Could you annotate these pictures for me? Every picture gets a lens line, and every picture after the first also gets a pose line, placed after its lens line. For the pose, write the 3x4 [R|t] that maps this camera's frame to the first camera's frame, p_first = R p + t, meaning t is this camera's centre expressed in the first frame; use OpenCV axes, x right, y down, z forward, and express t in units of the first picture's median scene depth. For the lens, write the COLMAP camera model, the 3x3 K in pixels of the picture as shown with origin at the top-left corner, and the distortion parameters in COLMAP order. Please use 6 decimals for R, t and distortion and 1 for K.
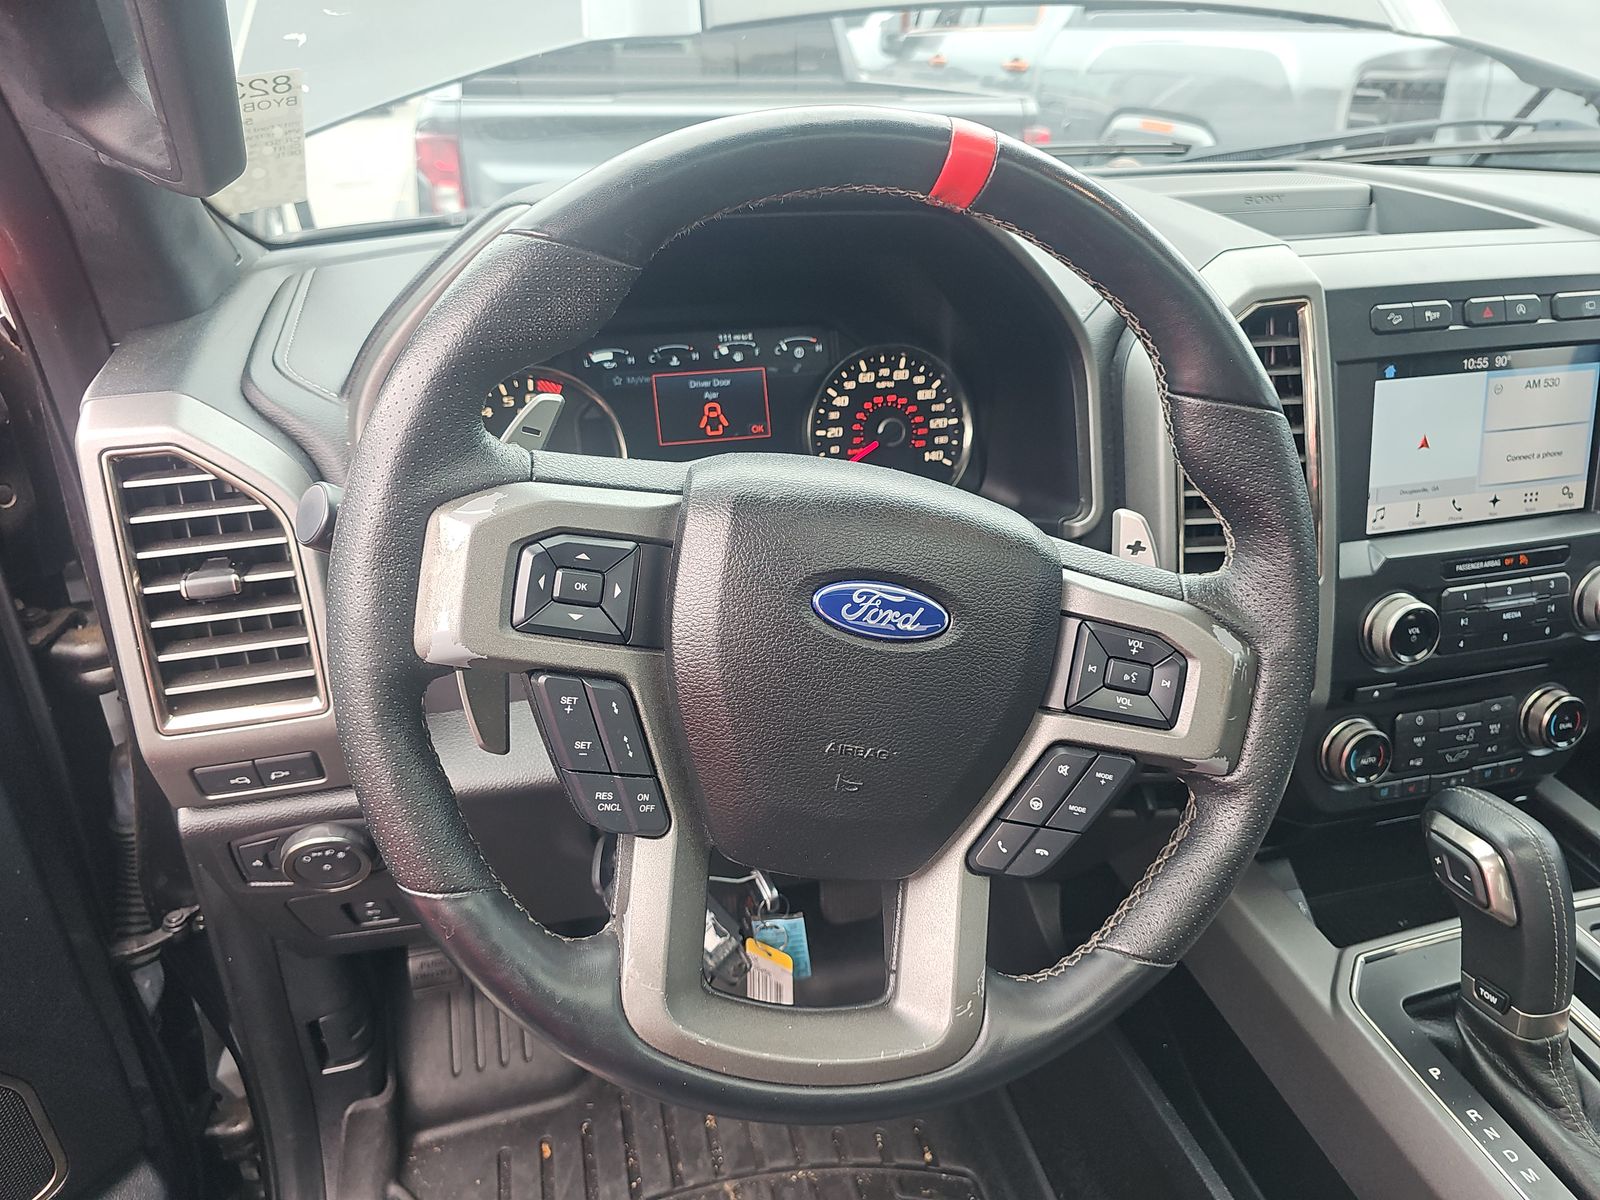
lens RADIAL K [[1022.7, 0, 800.0], [0, 1022.7, 600.0], [0, 0, 1]] dist [0.000658, -0.002949]
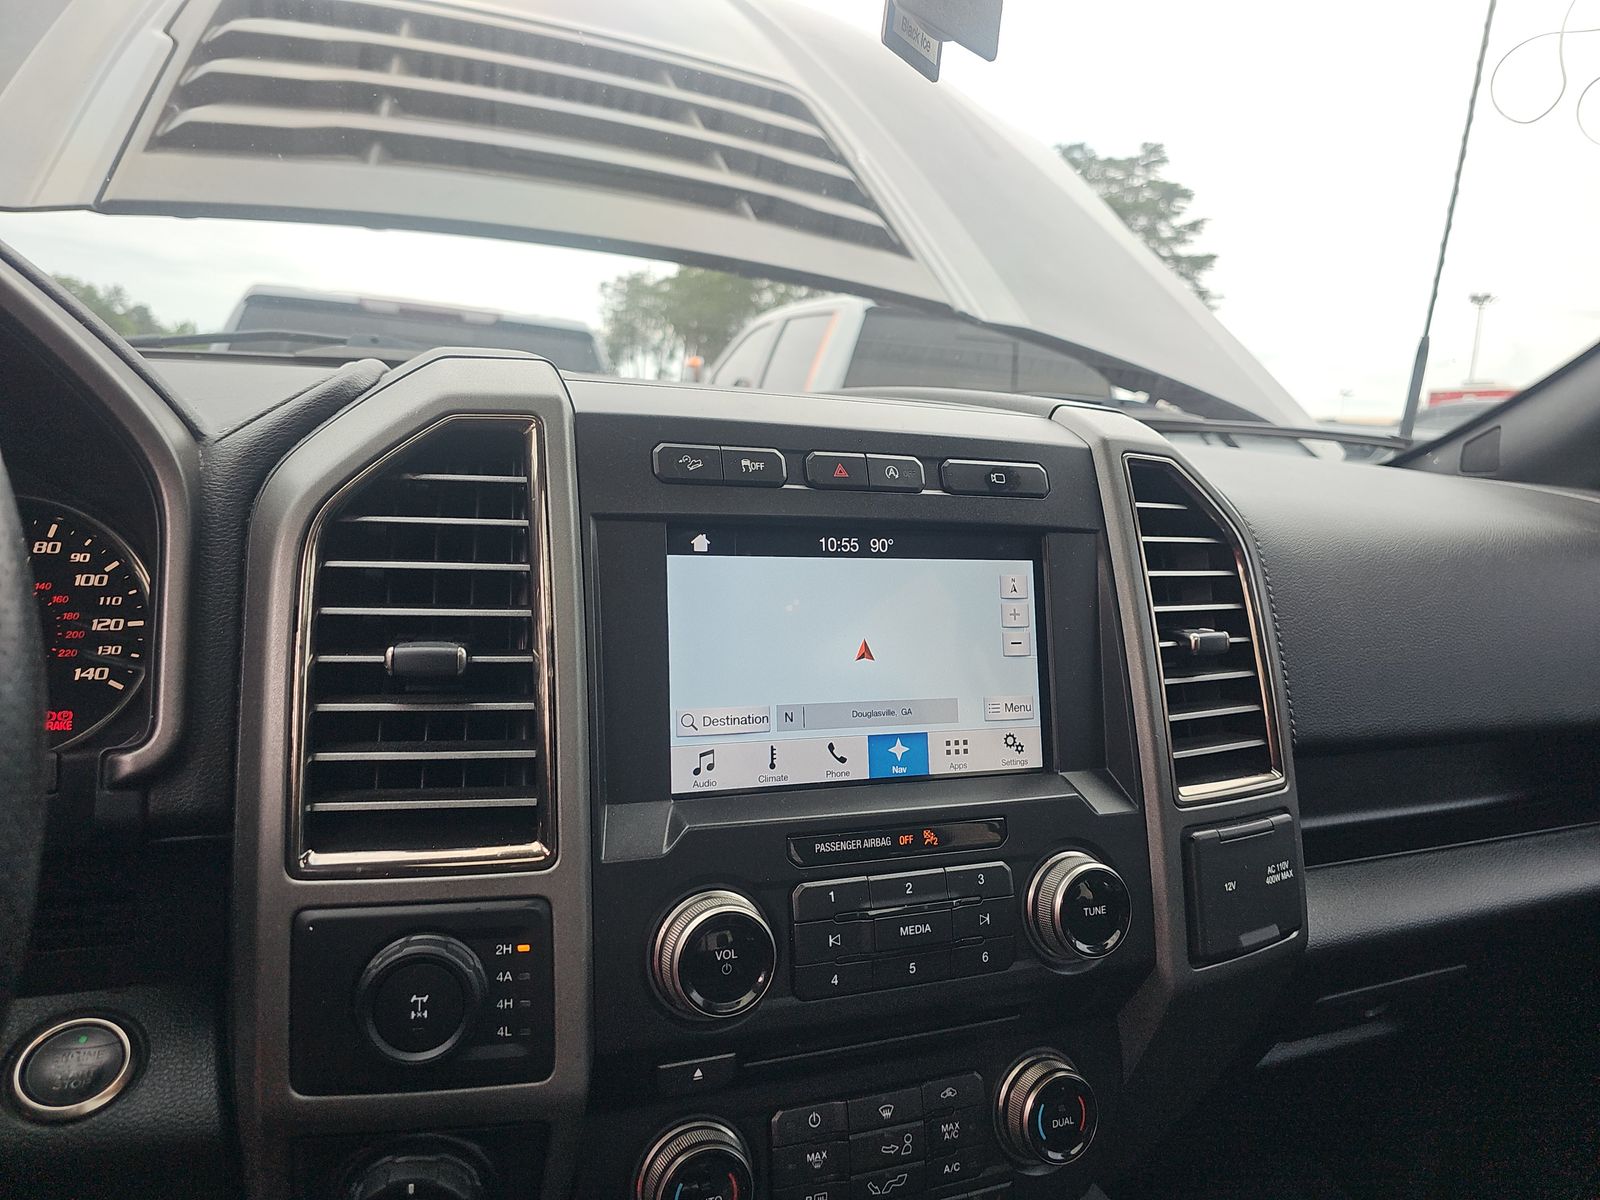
lens RADIAL K [[1022.7, 0, 800.0], [0, 1022.7, 600.0], [0, 0, 1]] dist [0.000658, -0.002949]
pose [[0.988150, 0.046060, 0.146418, 0.503352], [0.005509, 0.942657, -0.333716, 0.031472], [-0.153393, 0.330568, 0.931233, 0.353061]]
